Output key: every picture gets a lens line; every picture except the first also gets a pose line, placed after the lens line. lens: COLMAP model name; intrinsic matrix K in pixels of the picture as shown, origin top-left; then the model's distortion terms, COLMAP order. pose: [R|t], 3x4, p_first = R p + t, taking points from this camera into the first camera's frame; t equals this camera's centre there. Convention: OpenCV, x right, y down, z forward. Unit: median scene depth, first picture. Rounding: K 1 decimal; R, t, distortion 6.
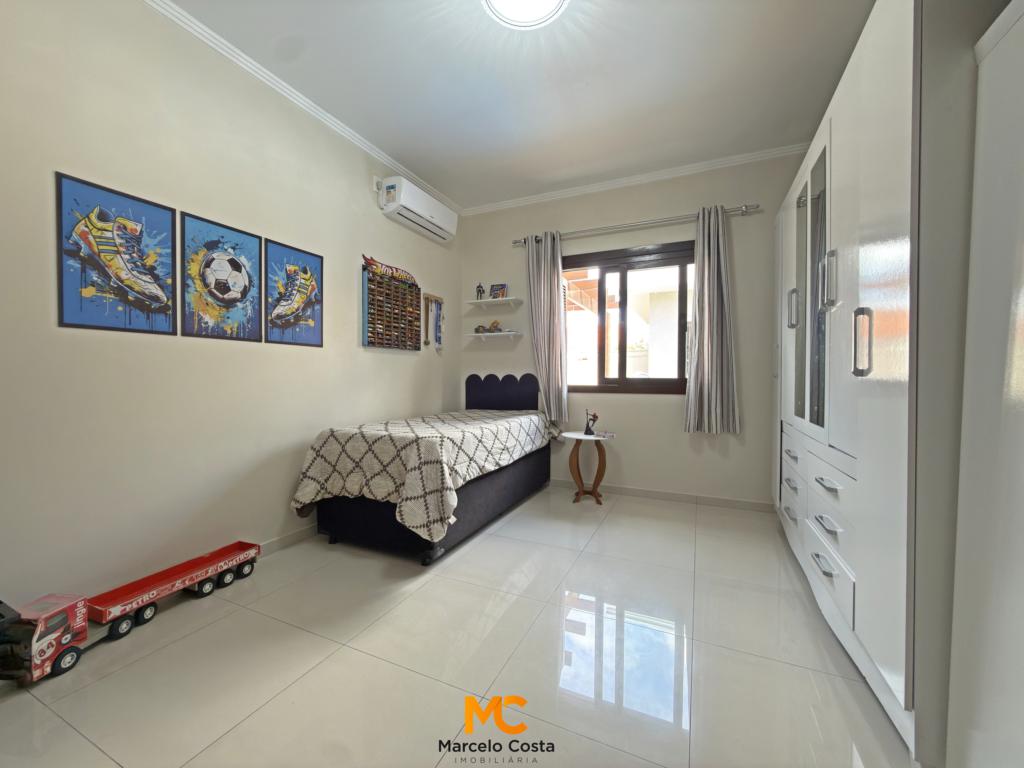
lens RADIAL K [[405.2, 0, 515.0], [0, 405.2, 380.2], [0, 0, 1]] dist [-0.001578, 0.000017]
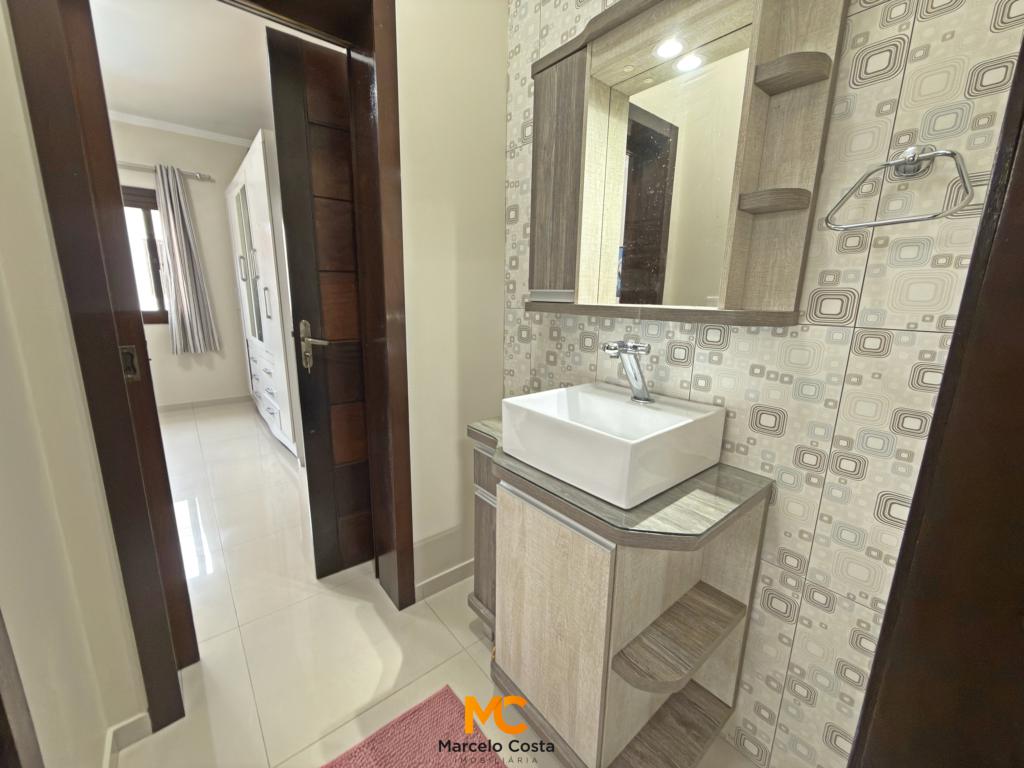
lens RADIAL K [[405.2, 0, 517.2], [0, 405.2, 385.0], [0, 0, 1]] dist [-0.001578, 0.000017]
pose [[0.434561, -0.185996, 0.881228, -0.253973], [-0.011007, 0.977274, 0.211696, -0.059497], [-0.900575, -0.101695, 0.422637, -0.528239]]
